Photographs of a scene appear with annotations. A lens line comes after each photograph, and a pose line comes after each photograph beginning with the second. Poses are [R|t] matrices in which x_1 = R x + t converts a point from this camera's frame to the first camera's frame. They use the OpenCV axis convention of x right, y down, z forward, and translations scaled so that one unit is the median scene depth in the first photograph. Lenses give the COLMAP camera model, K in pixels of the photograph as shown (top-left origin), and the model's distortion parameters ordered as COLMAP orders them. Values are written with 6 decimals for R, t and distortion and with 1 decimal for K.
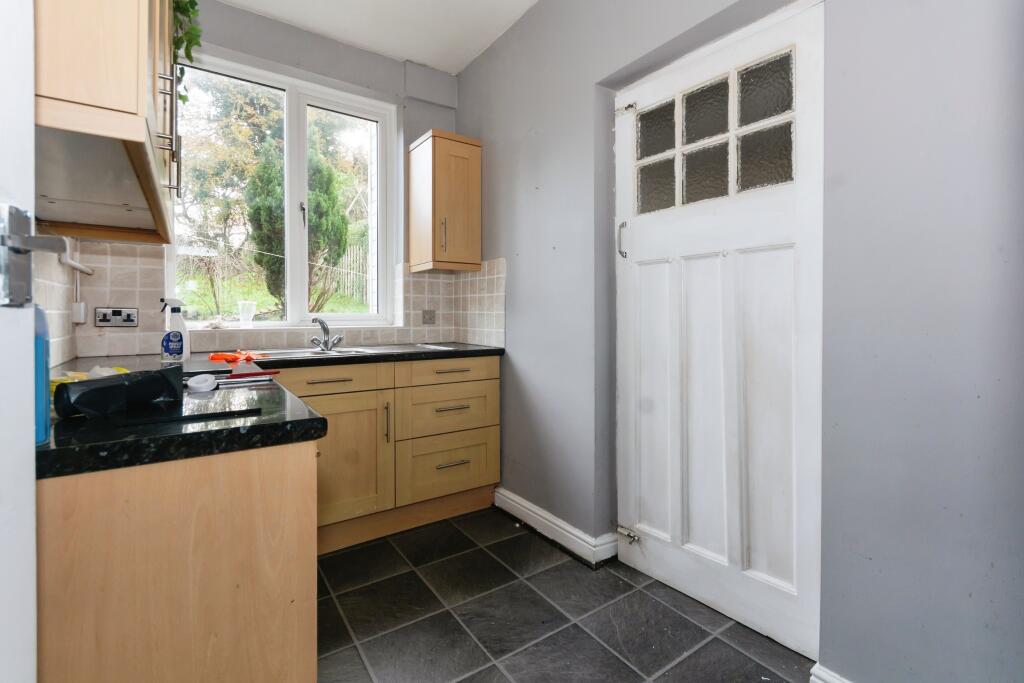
lens RADIAL K [[459.4, 0, 512.0], [0, 459.4, 312.2], [0, 0, 1]] dist [-0.000671, -0.000143]
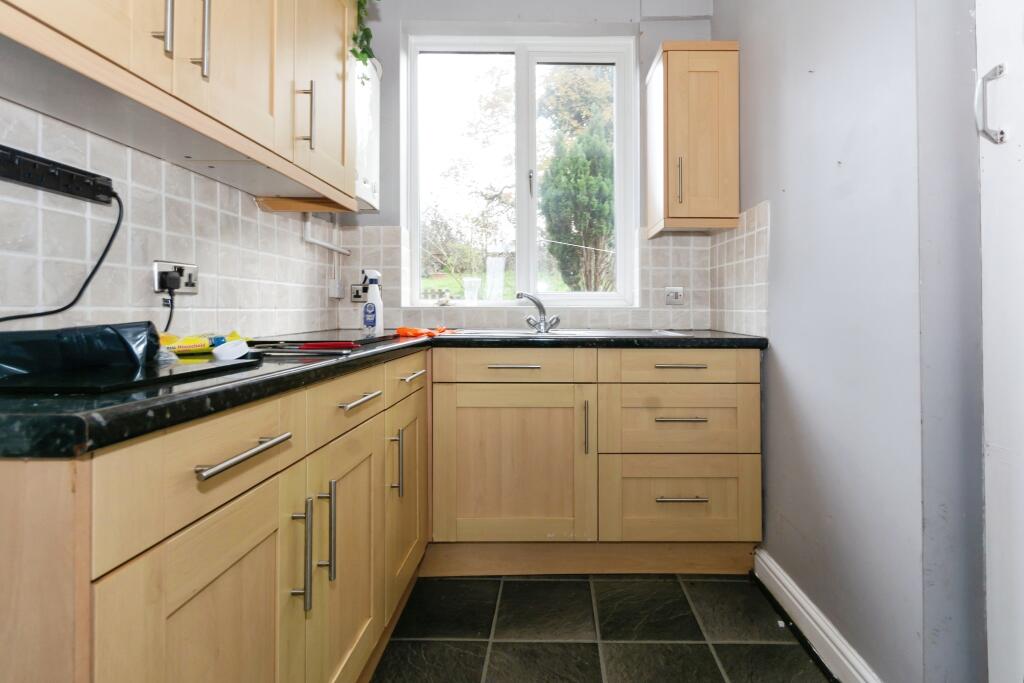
lens RADIAL K [[462.7, 0, 558.7], [0, 462.7, 300.5], [0, 0, 1]] dist [0.002498, -0.000059]
pose [[0.829886, -0.007136, -0.557888, 0.107126], [-0.001379, 0.999889, -0.014841, 0.035739], [0.557932, 0.013086, 0.829784, 0.290127]]
